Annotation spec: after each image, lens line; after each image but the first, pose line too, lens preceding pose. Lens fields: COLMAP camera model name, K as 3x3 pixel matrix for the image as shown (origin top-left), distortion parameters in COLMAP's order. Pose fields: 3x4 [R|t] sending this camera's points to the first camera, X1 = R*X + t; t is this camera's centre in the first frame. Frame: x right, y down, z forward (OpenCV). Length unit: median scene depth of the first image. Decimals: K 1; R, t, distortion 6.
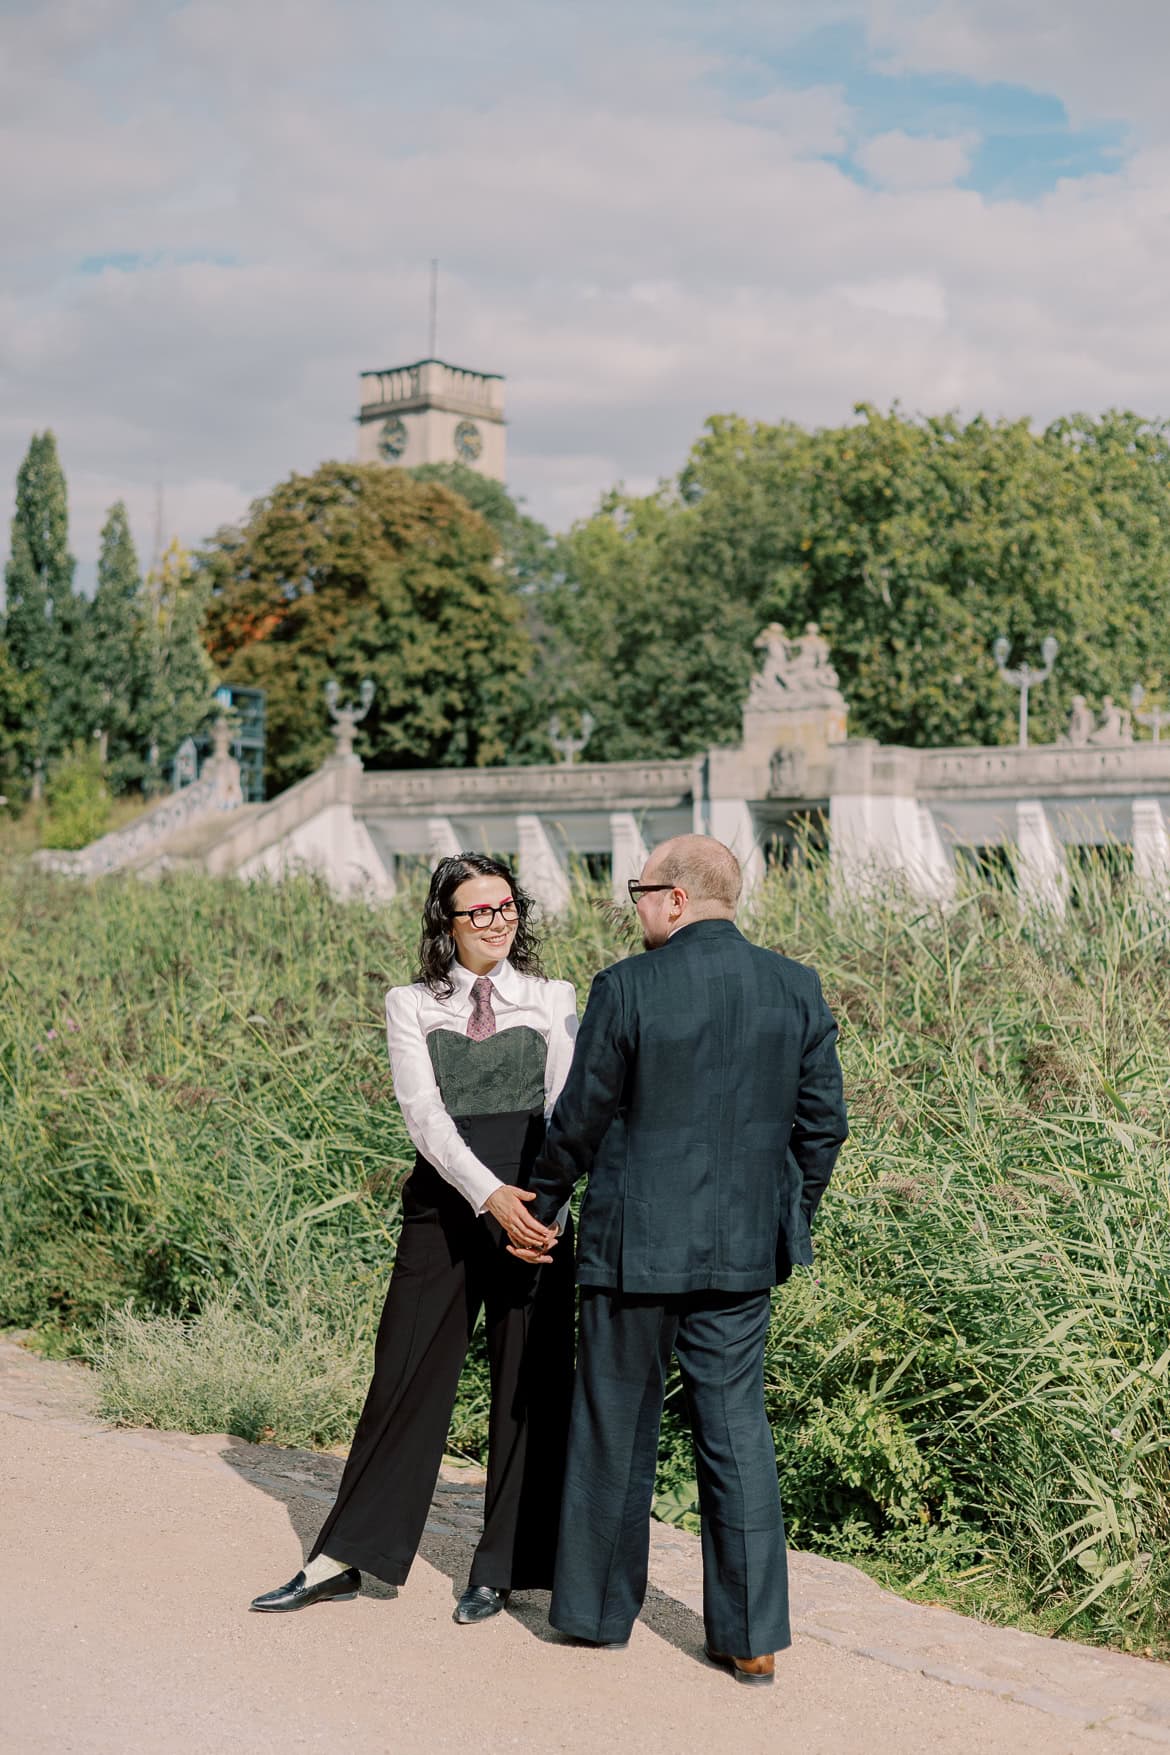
lens RADIAL K [[2552.1, 0, 566.4], [0, 2552.1, 928.1], [0, 0, 1]] dist [-0.005958, 0.055511]
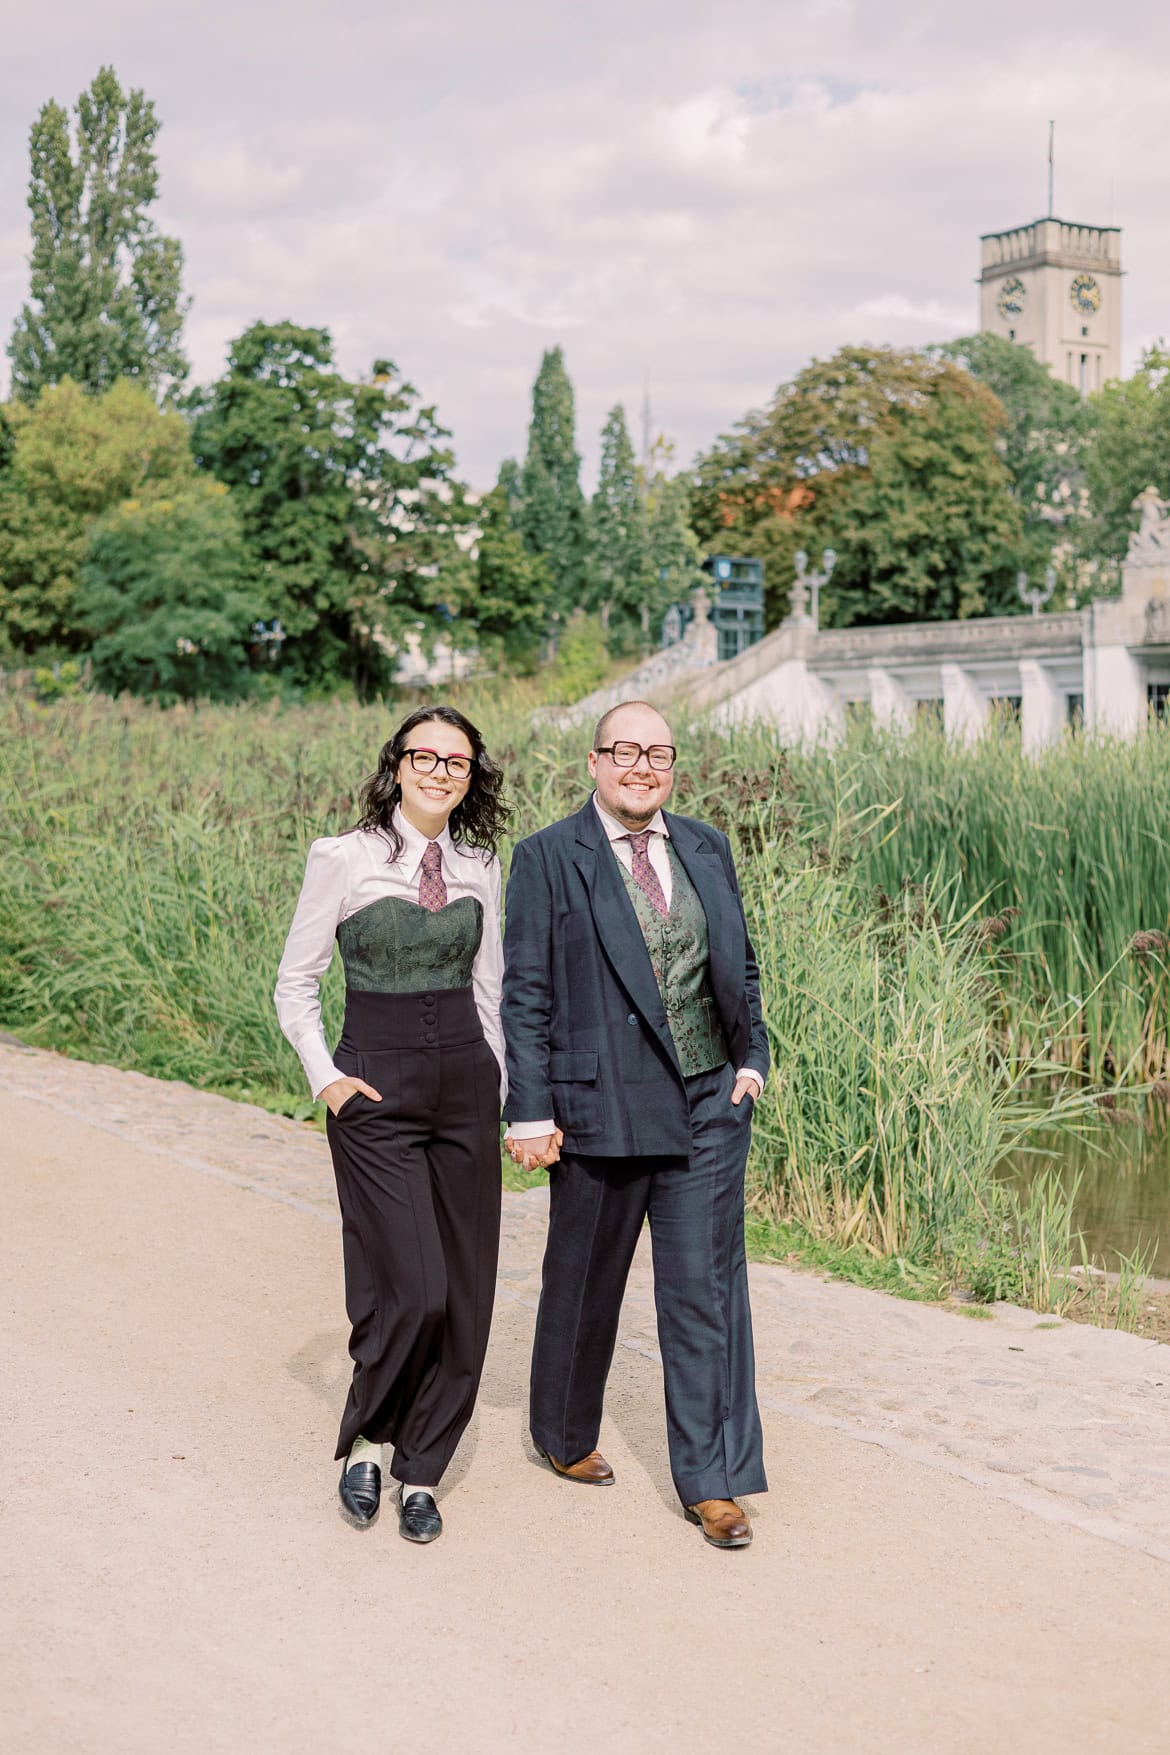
lens RADIAL K [[2415.3, 0, 585.0], [0, 2415.3, 877.5], [0, 0, 1]] dist [-0.007760, 0.076207]
pose [[0.966821, -0.007665, -0.255339, 0.075769], [0.019140, 0.998914, 0.042487, 0.001332], [0.254736, -0.045964, 0.965918, -0.065286]]
